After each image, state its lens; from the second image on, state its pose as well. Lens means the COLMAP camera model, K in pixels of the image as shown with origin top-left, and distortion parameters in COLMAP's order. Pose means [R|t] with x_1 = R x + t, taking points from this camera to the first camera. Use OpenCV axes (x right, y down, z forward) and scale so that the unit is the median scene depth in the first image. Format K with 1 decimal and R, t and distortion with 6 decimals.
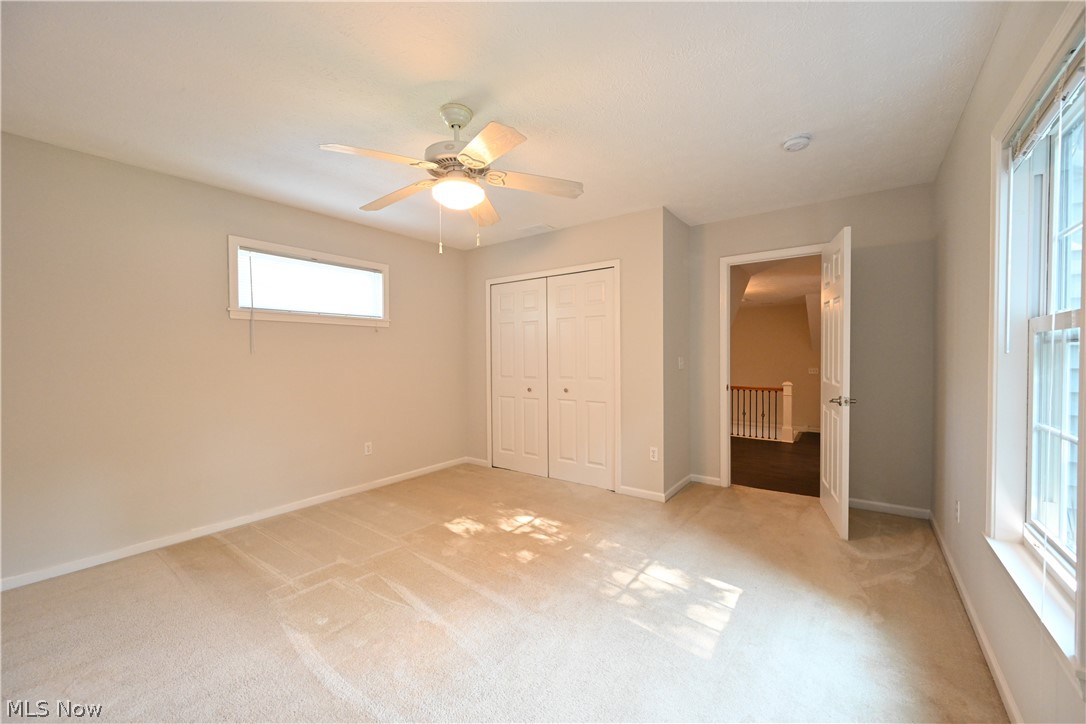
lens RADIAL K [[424.9, 0, 542.0], [0, 424.9, 362.3], [0, 0, 1]] dist [0.003202, 0.000205]
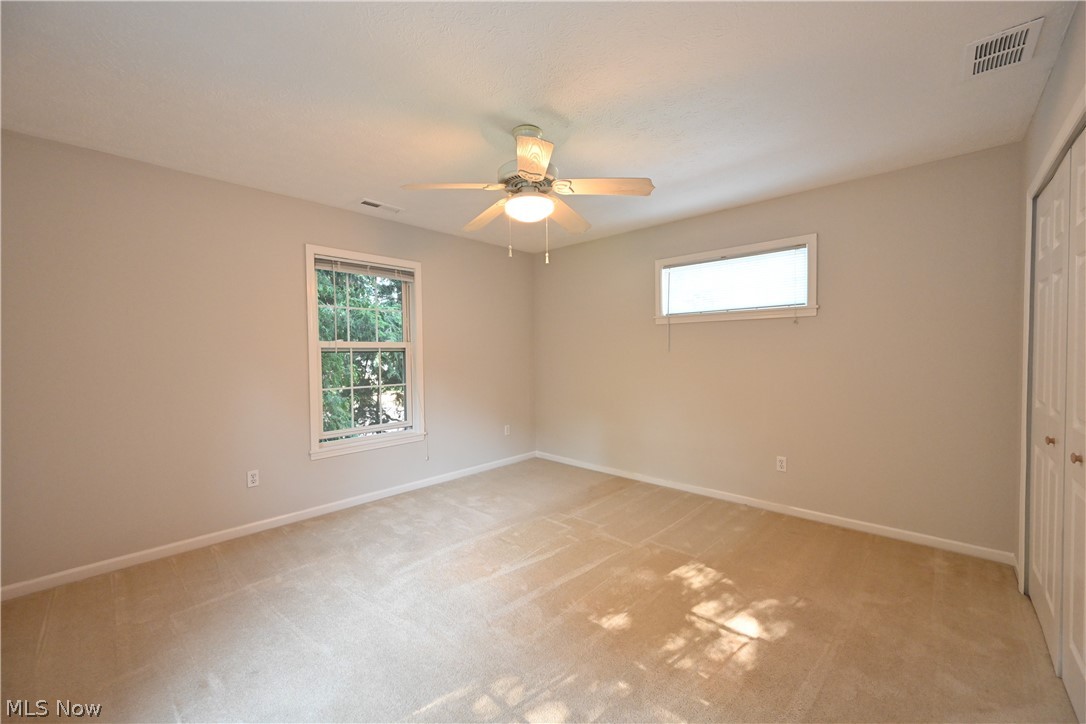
lens RADIAL K [[424.9, 0, 542.3], [0, 424.9, 361.1], [0, 0, 1]] dist [0.003202, 0.000205]
pose [[-0.109197, 0.029630, -0.993578, 0.589628], [-0.005323, 0.999524, 0.030392, -0.028159], [0.994006, 0.008607, -0.108987, 0.781543]]
